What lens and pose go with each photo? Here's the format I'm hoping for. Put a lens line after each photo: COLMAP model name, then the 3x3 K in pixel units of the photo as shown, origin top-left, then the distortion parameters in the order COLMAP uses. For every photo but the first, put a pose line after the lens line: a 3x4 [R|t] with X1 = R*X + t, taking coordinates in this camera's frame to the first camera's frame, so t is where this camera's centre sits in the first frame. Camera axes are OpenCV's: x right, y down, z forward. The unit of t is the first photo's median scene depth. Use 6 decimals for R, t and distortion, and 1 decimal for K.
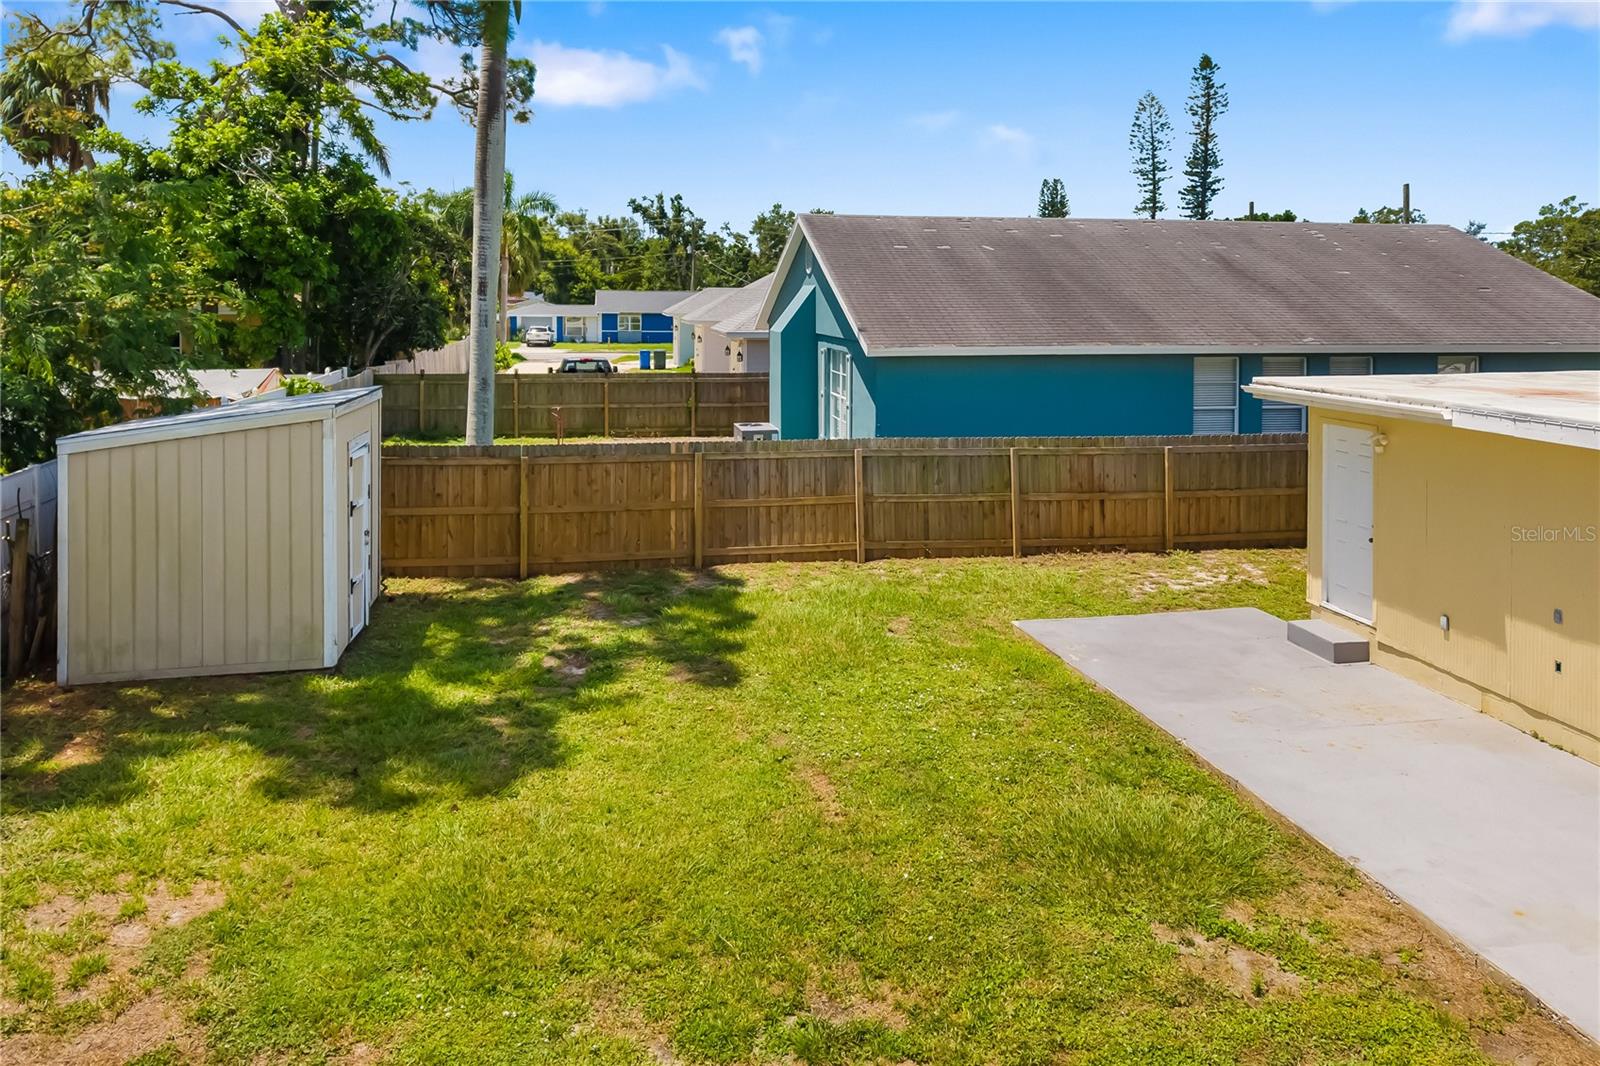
lens RADIAL K [[1159.1, 0, 806.9], [0, 1159.1, 532.5], [0, 0, 1]] dist [0.014839, 0.000328]
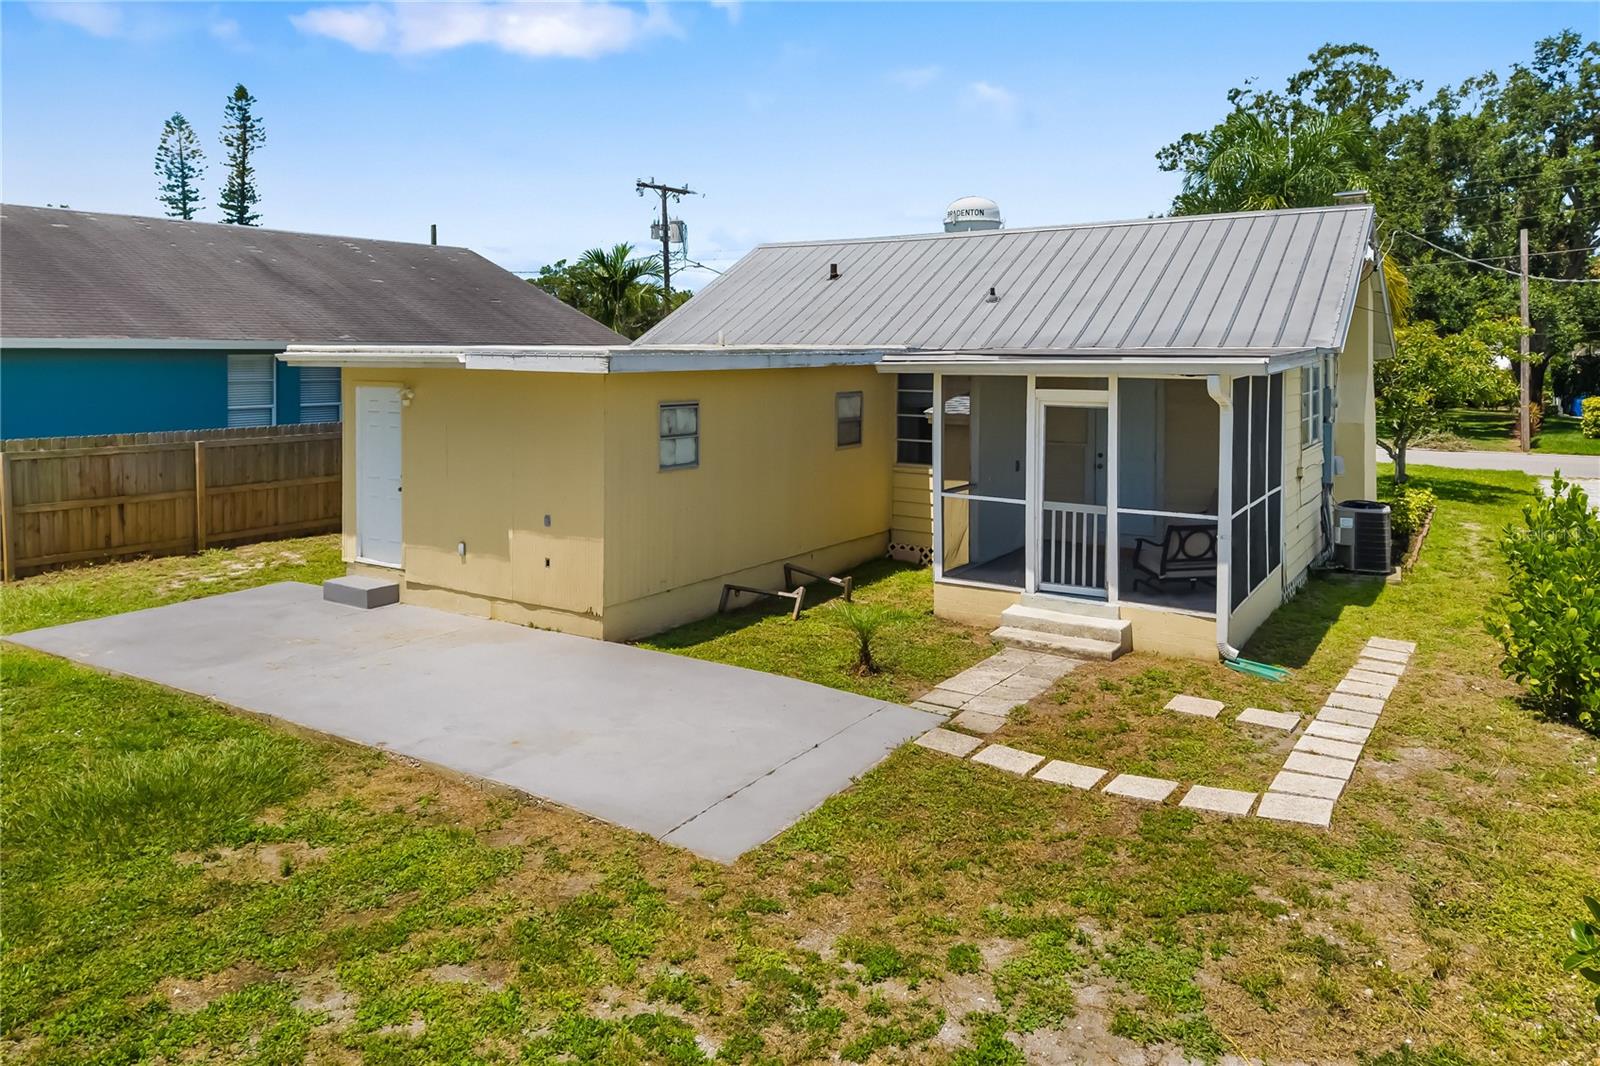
lens RADIAL K [[1159.1, 0, 776.1], [0, 1159.1, 377.8], [0, 0, 1]] dist [0.014839, 0.000328]
pose [[0.714545, -0.014301, 0.699443, -0.011188], [0.004887, 0.999869, 0.015452, -0.128947], [-0.699572, -0.007623, 0.714521, 0.004092]]
